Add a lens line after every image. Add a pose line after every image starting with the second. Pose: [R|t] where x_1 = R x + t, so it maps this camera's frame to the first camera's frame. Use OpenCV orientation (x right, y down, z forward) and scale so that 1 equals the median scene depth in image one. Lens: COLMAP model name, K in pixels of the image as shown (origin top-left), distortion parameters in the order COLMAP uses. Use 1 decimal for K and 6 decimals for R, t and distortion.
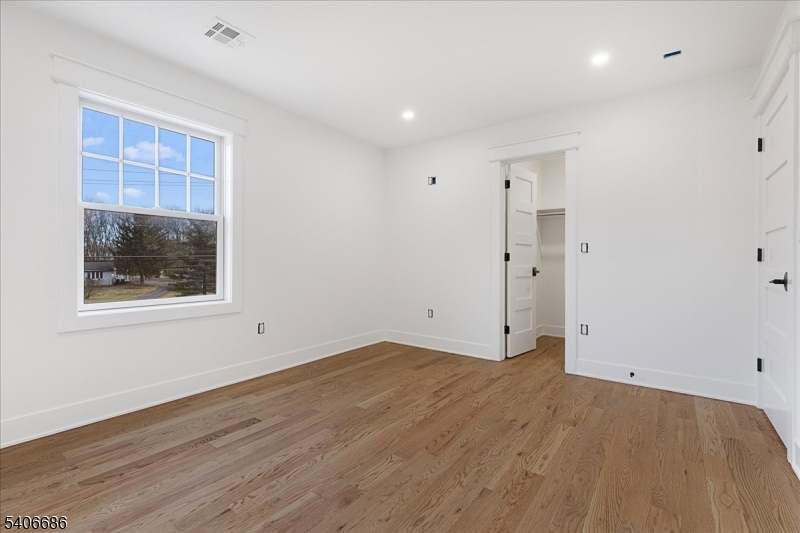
lens RADIAL K [[359.1, 0, 404.4], [0, 359.1, 261.8], [0, 0, 1]] dist [0.003658, 0.000436]
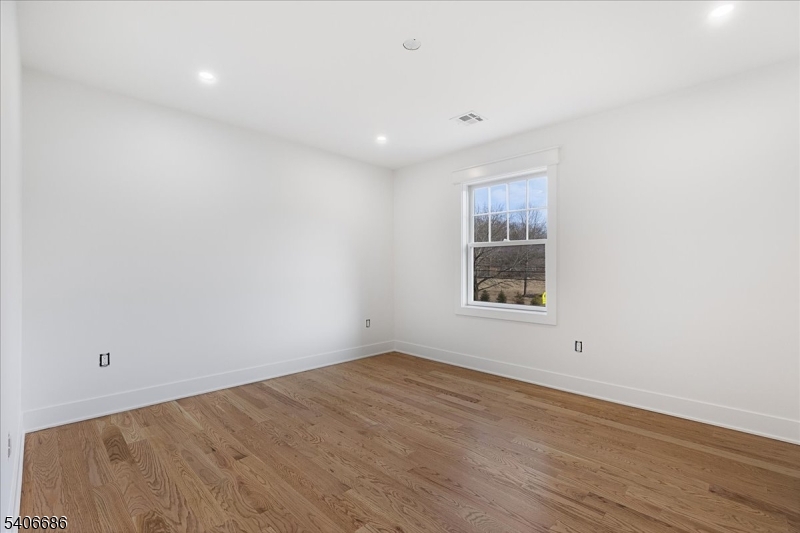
lens RADIAL K [[359.1, 0, 404.4], [0, 359.1, 261.8], [0, 0, 1]] dist [0.003658, 0.000436]
pose [[-0.131730, -0.023964, -0.990996, 0.931963], [-0.005155, 0.999711, -0.023489, -0.032508], [0.991272, 0.002014, -0.131816, 0.924845]]
